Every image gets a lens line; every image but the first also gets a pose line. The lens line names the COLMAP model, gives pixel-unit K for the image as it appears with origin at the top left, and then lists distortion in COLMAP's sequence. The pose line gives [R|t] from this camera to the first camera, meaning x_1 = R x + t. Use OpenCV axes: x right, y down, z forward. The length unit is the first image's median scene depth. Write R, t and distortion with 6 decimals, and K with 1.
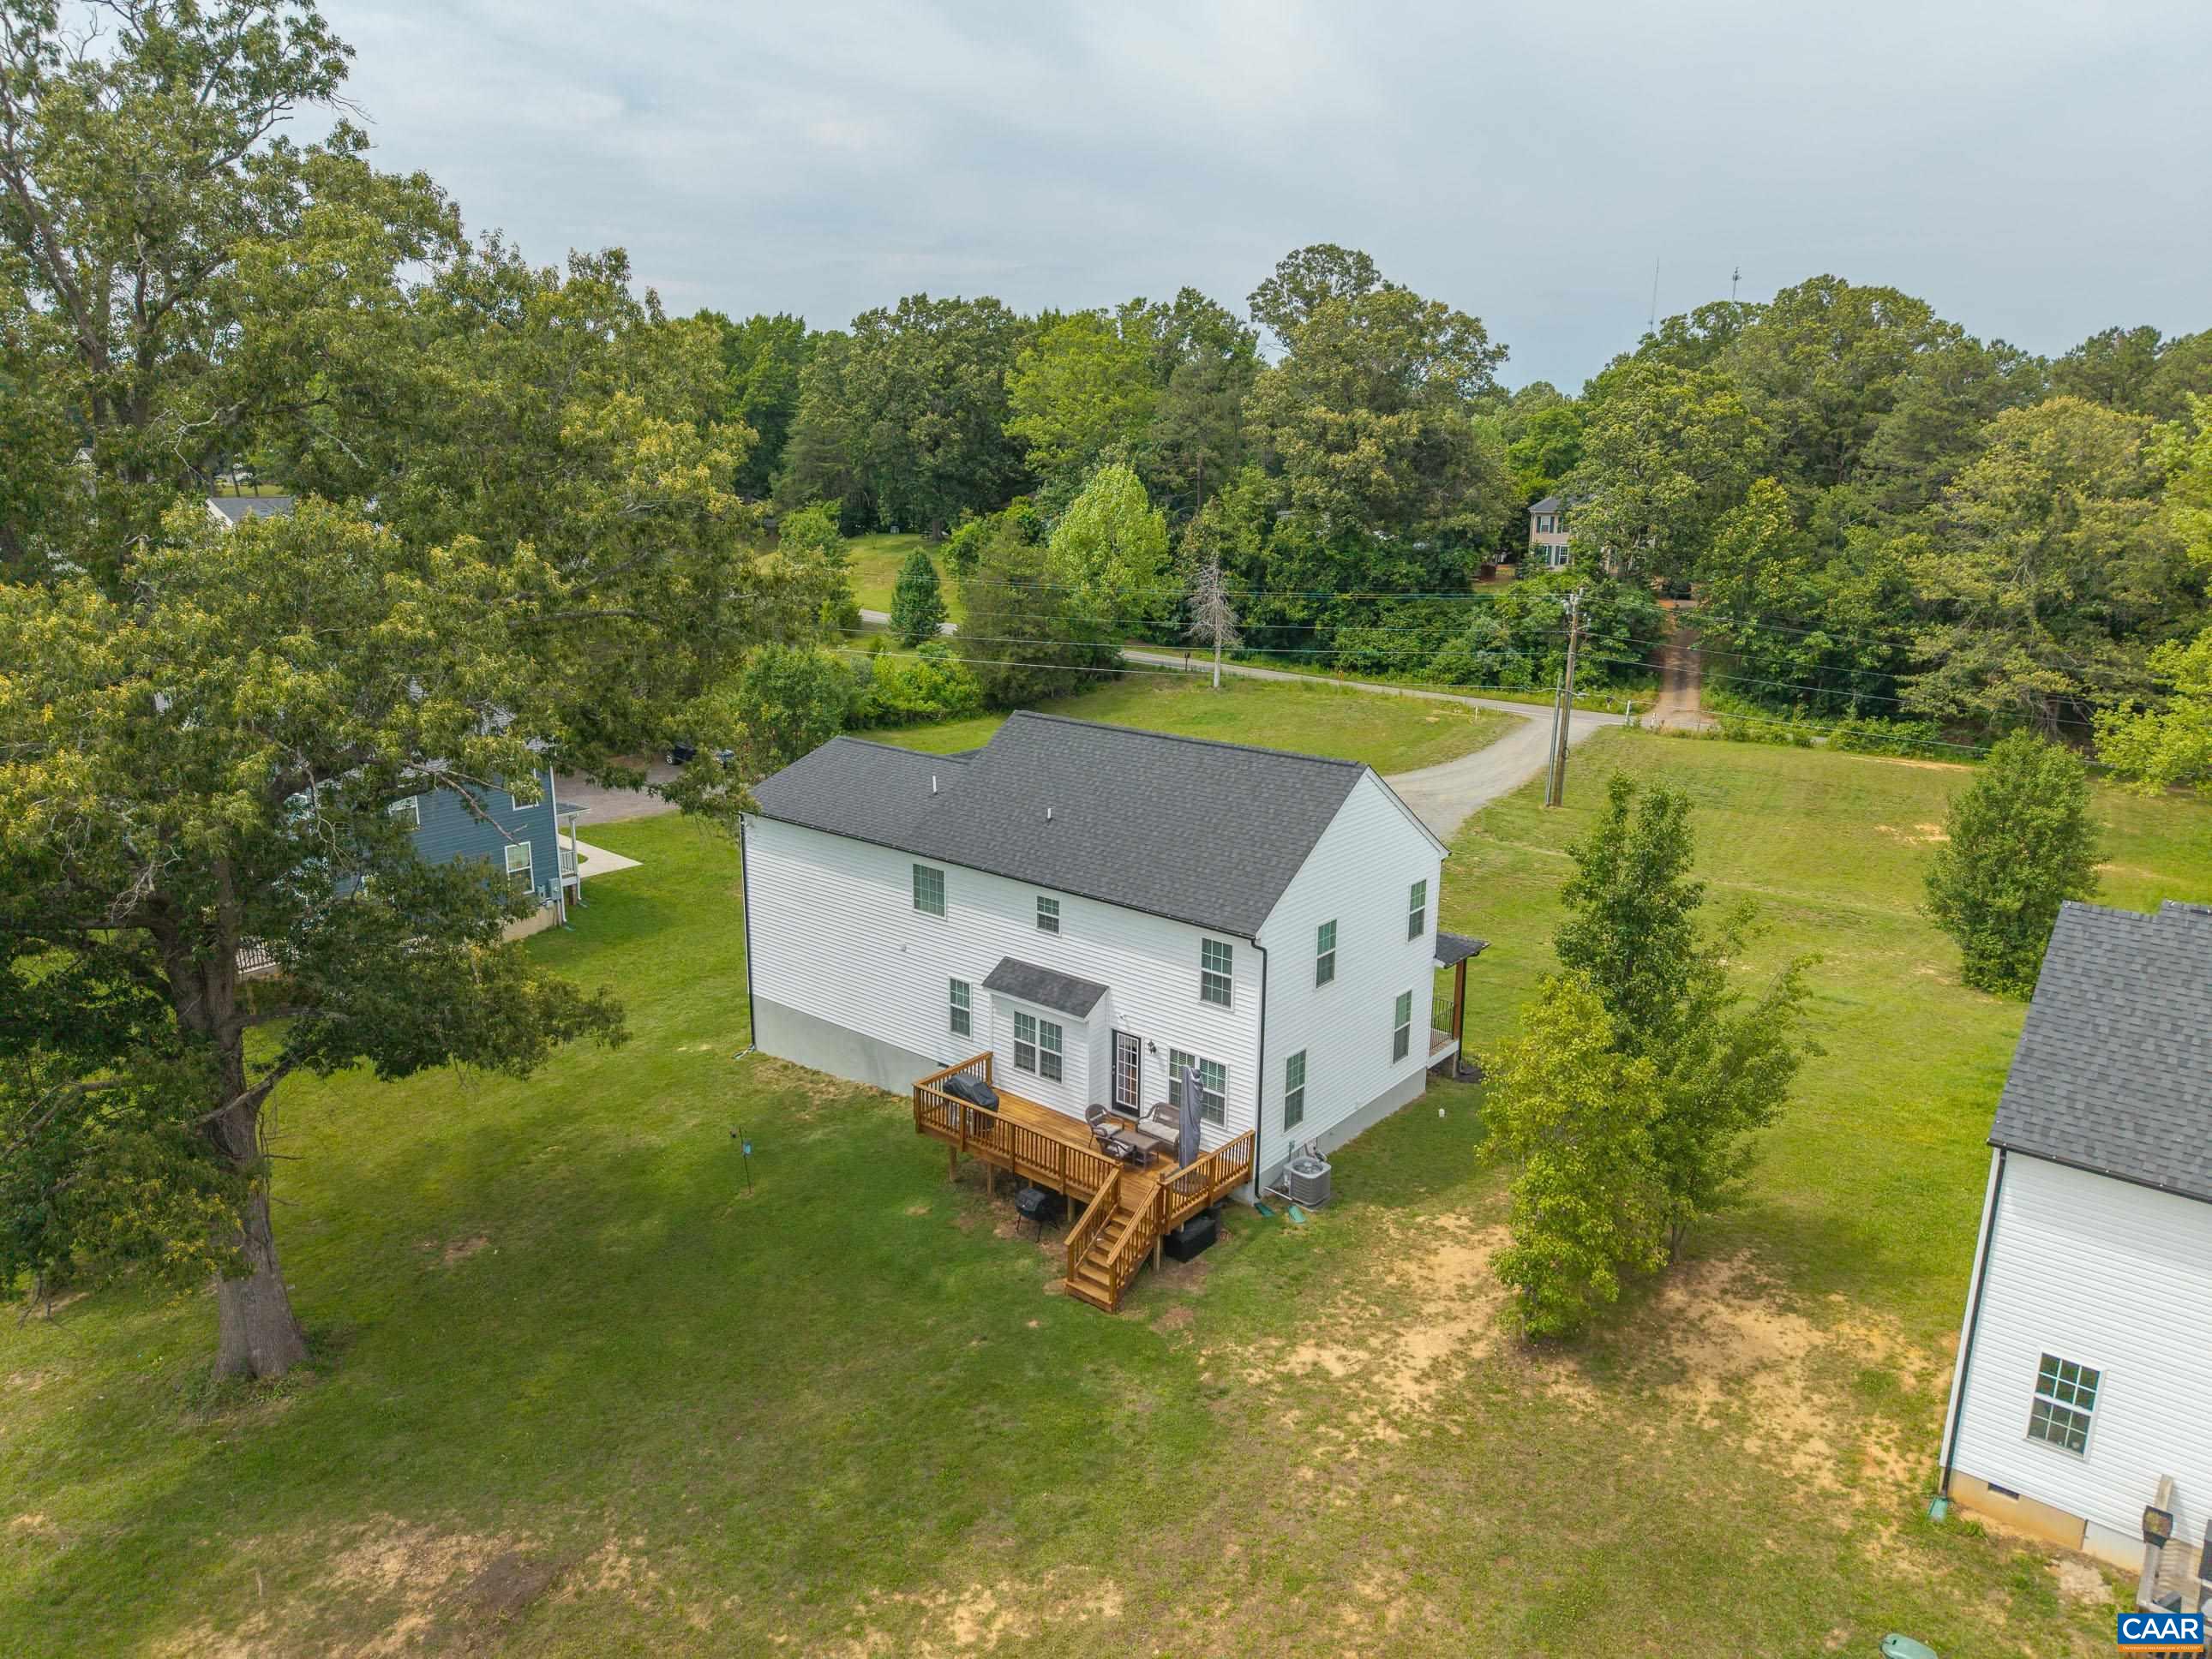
lens RADIAL K [[1506.0, 0, 1106.0], [0, 1506.0, 829.5], [0, 0, 1]] dist [0.058268, -0.084202]
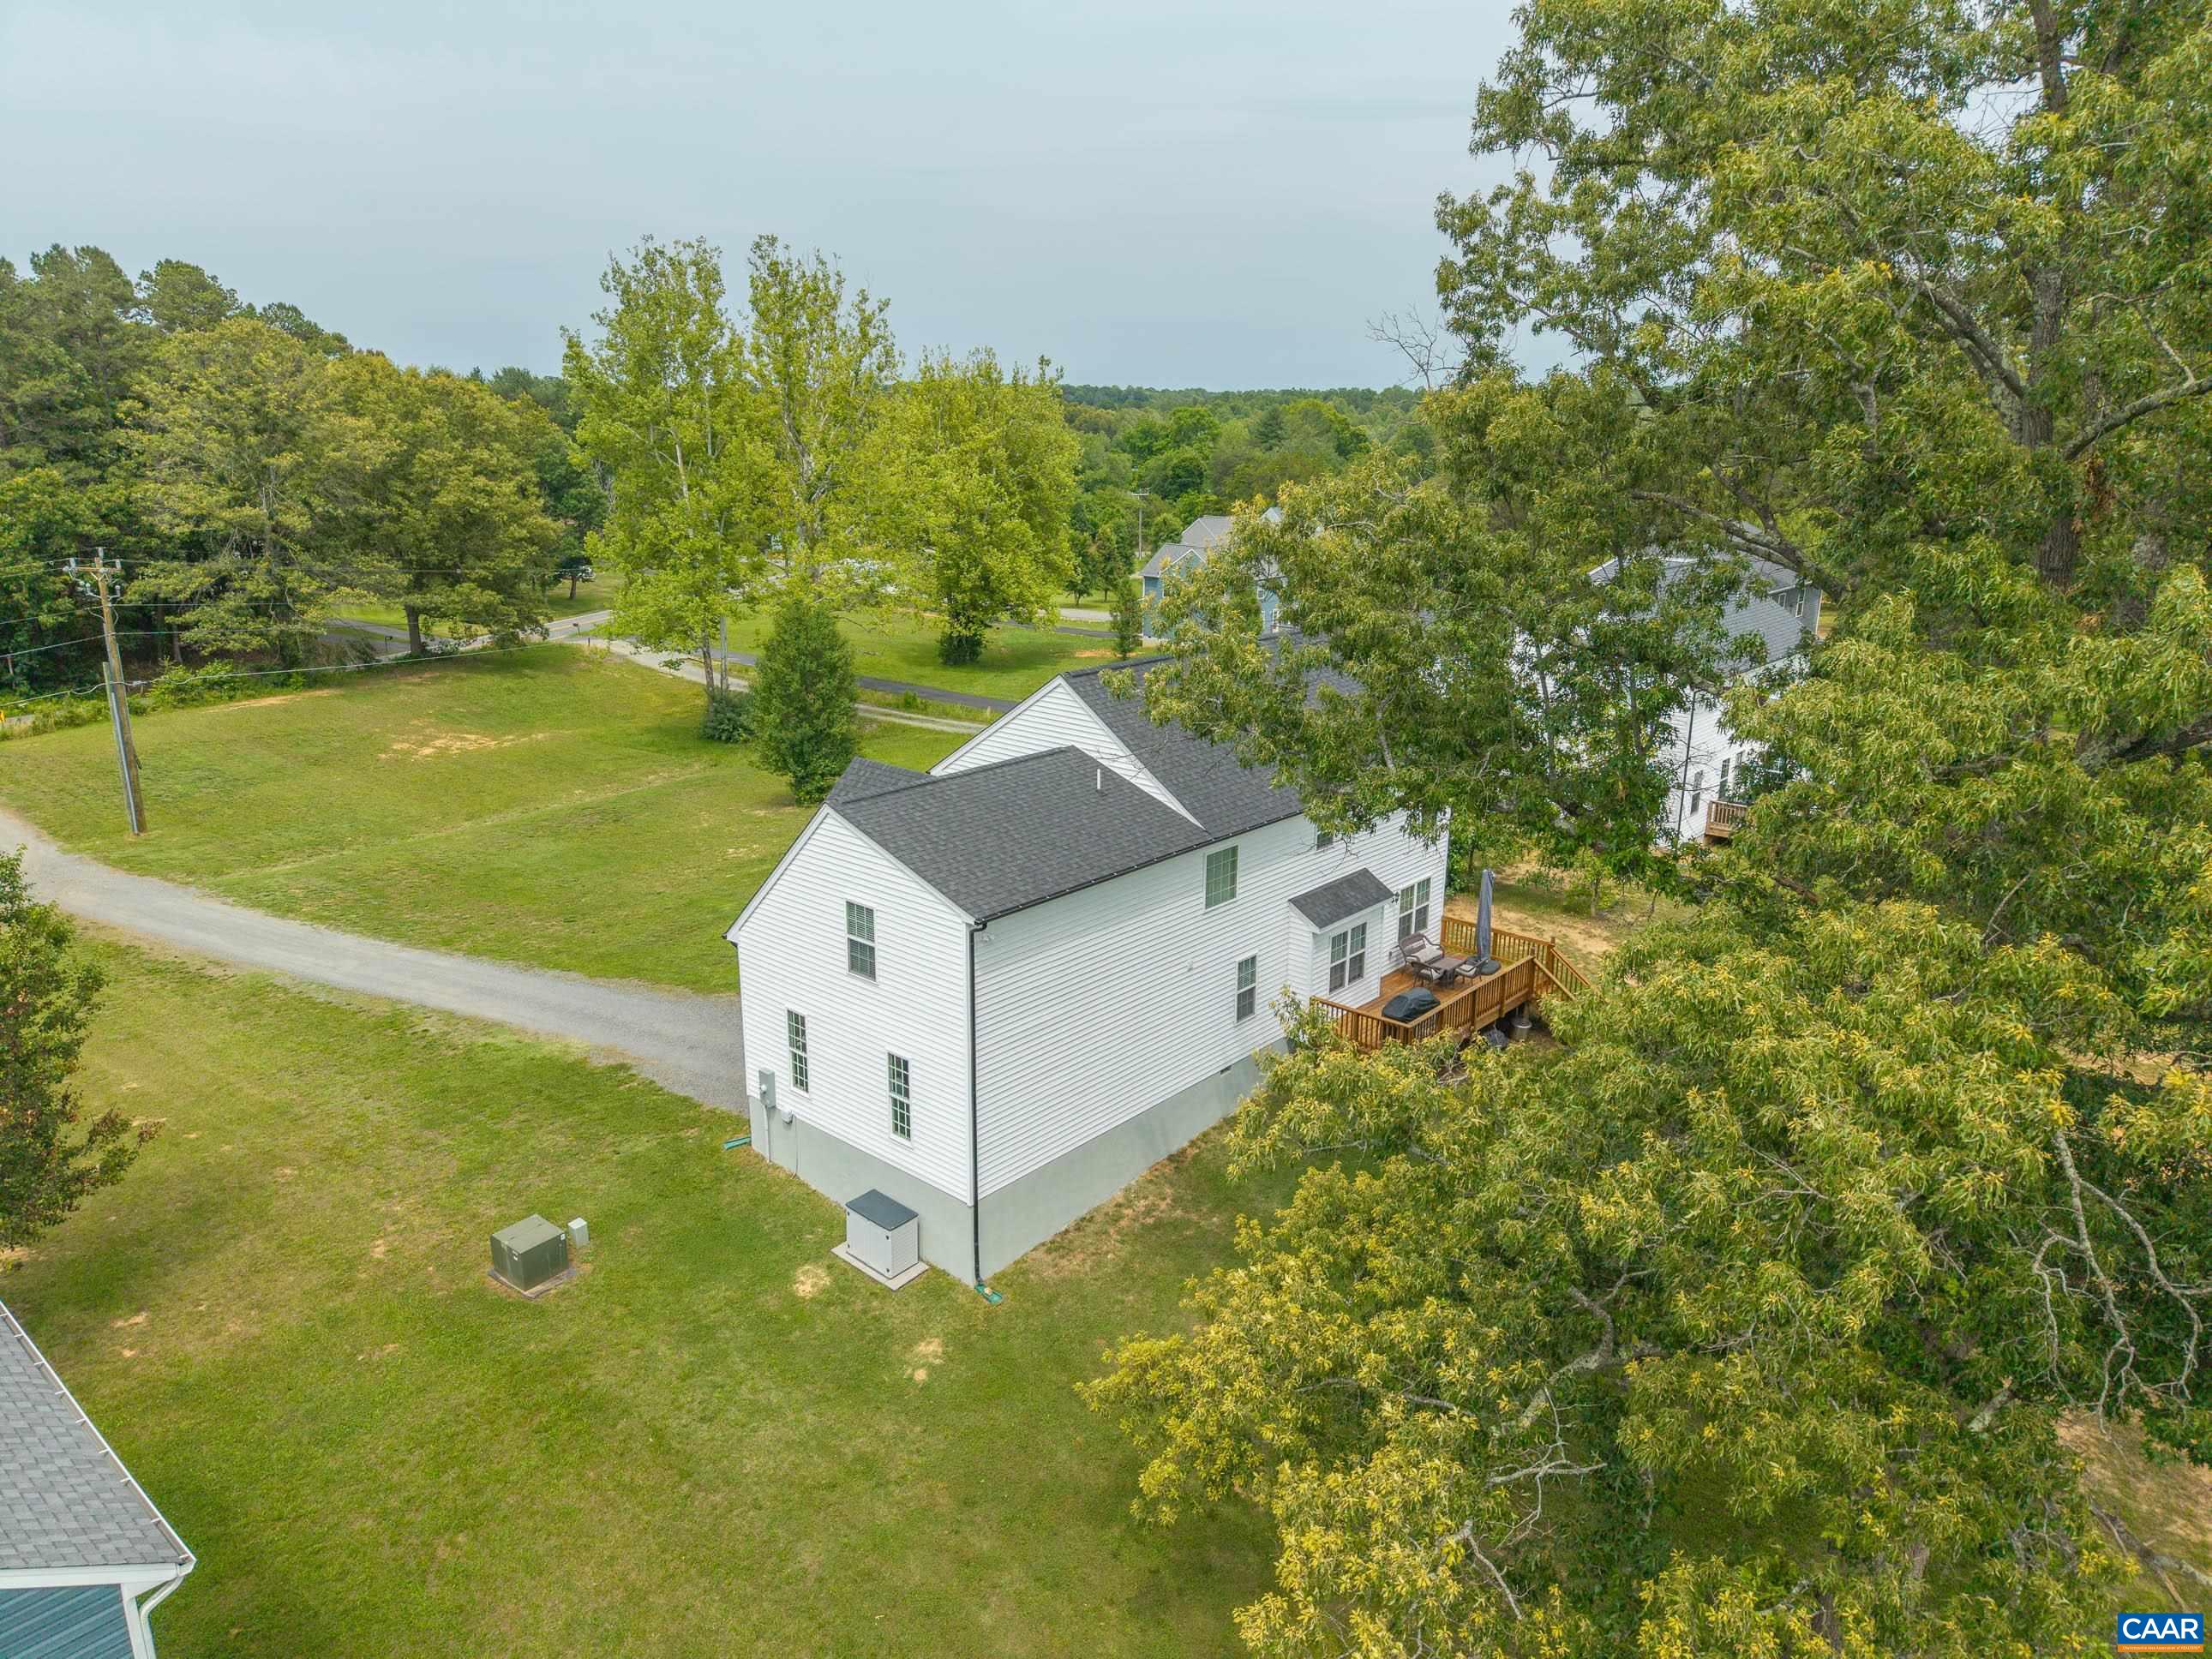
lens RADIAL K [[1498.8, 0, 1113.0], [0, 1498.8, 821.7], [0, 0, 1]] dist [0.001408, -0.005496]
pose [[0.043598, -0.282521, 0.958270, -1.029886], [0.243023, 0.933370, 0.264123, -0.253335], [-0.969040, 0.221366, 0.109352, 1.074225]]
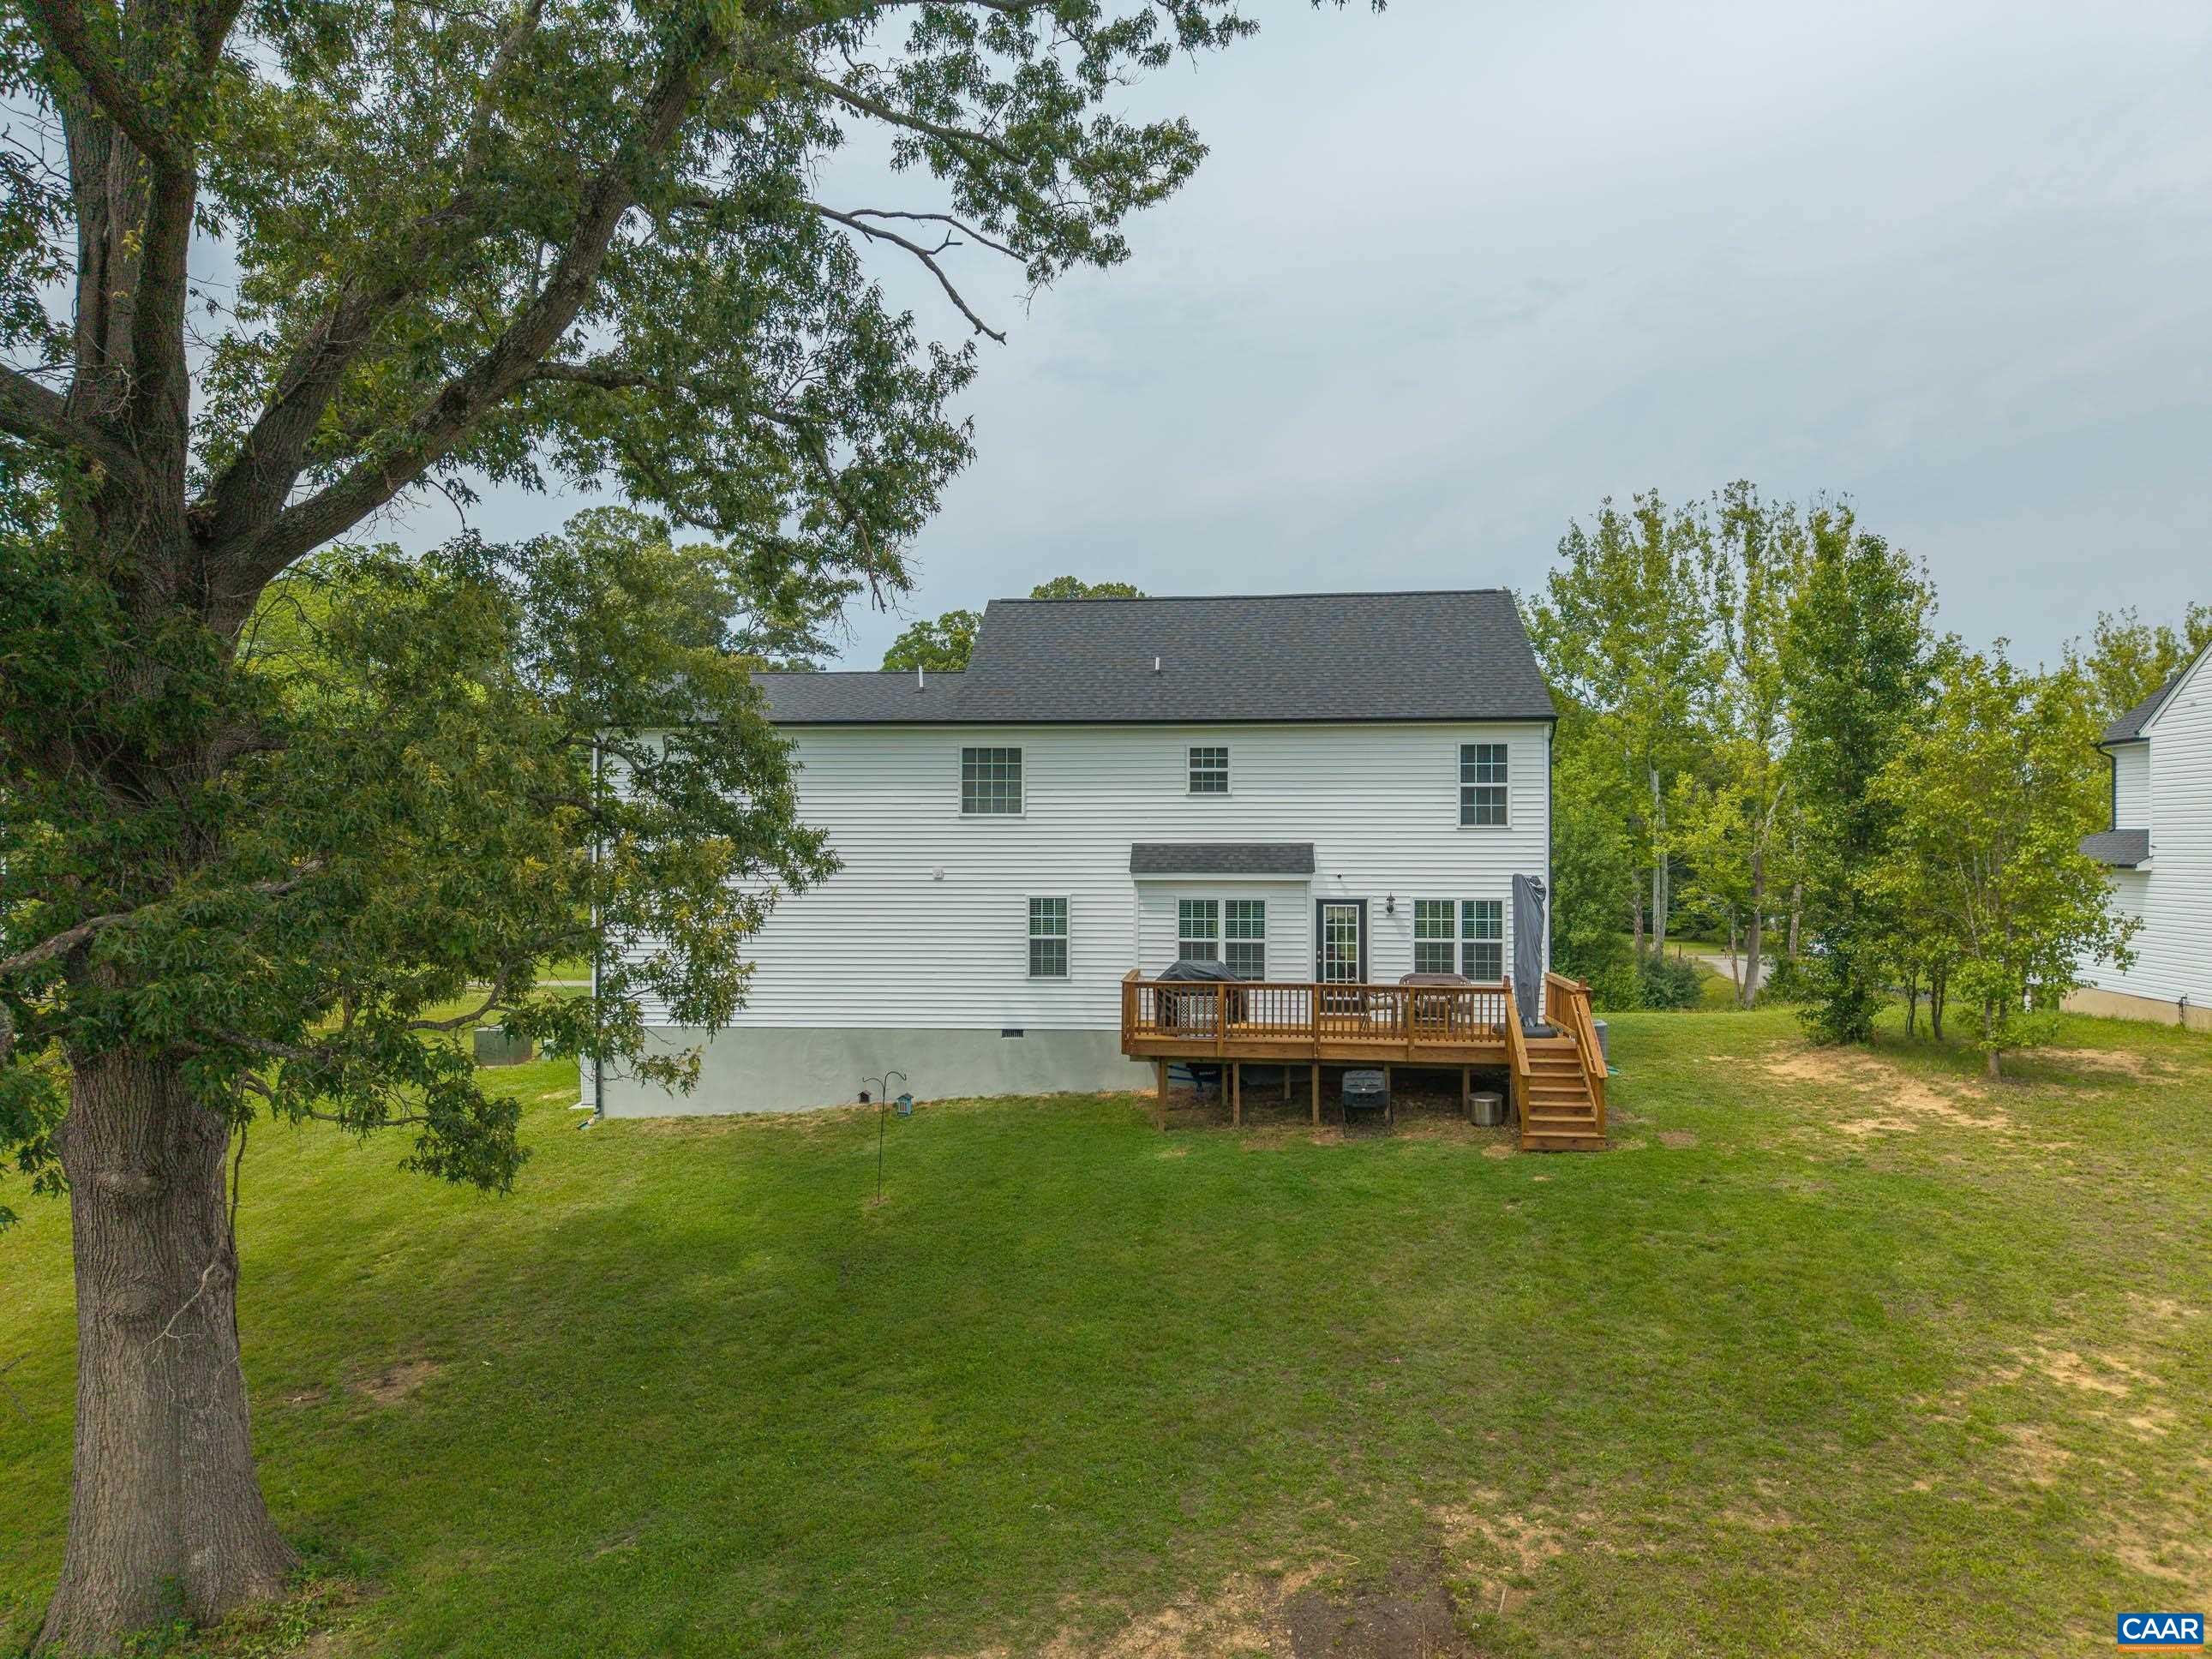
lens RADIAL K [[1498.8, 0, 1113.0], [0, 1498.8, 821.7], [0, 0, 1]] dist [0.001408, -0.005496]
pose [[0.829875, -0.002927, 0.557942, -0.529253], [0.146066, 0.966251, -0.212187, 0.248287], [-0.538491, 0.257585, 0.802295, 0.439563]]
